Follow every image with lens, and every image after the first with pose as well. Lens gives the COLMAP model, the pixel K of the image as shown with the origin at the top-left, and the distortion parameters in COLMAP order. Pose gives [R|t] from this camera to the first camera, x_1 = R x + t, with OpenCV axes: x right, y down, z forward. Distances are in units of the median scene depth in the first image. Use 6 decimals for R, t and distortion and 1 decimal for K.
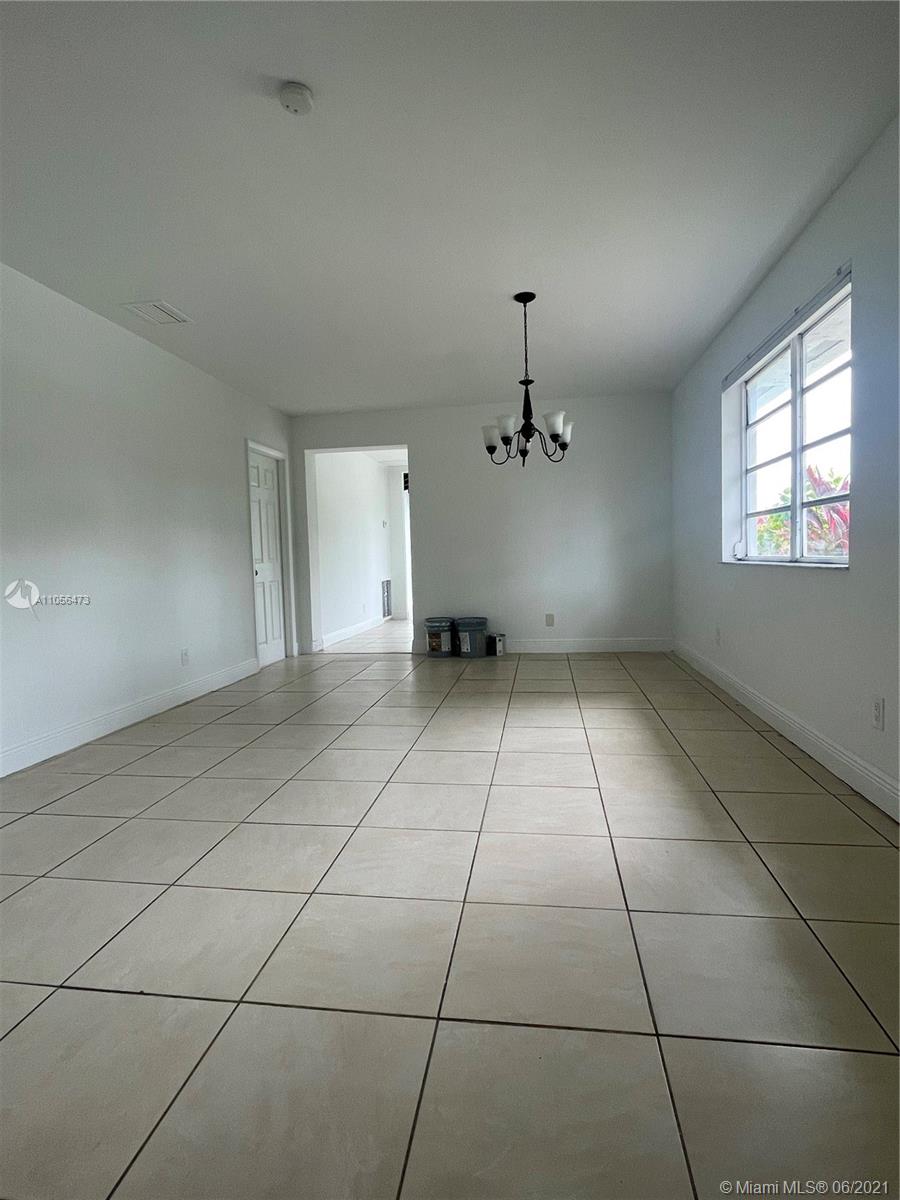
lens RADIAL K [[628.4, 0, 450.9], [0, 628.4, 593.8], [0, 0, 1]] dist [-0.000228, -0.000076]
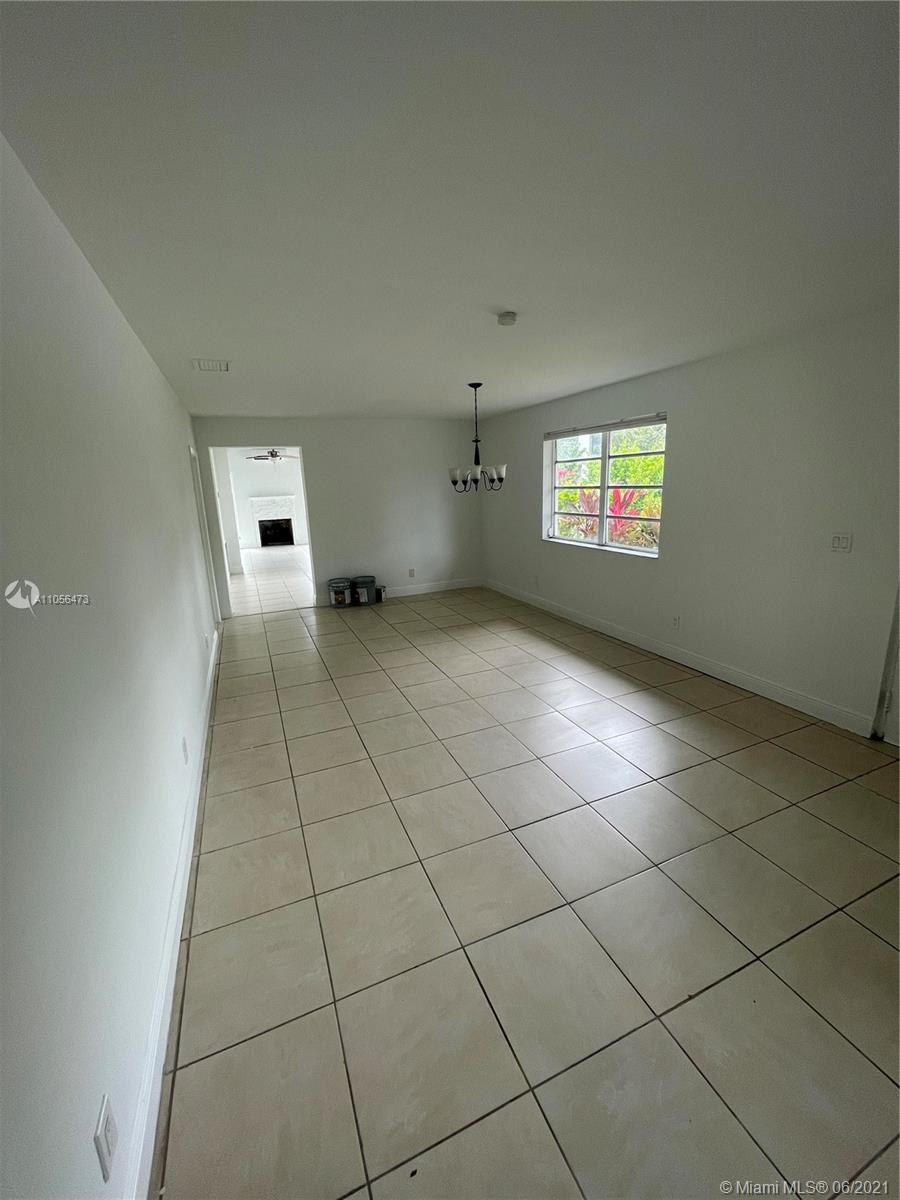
lens RADIAL K [[490.1, 0, 452.9], [0, 490.1, 601.8], [0, 0, 1]] dist [0.000650, 0.000142]
pose [[0.850936, -0.128938, 0.509198, -0.366893], [0.042808, 0.983203, 0.177427, -0.095036], [-0.523522, -0.129181, 0.842162, -0.037890]]
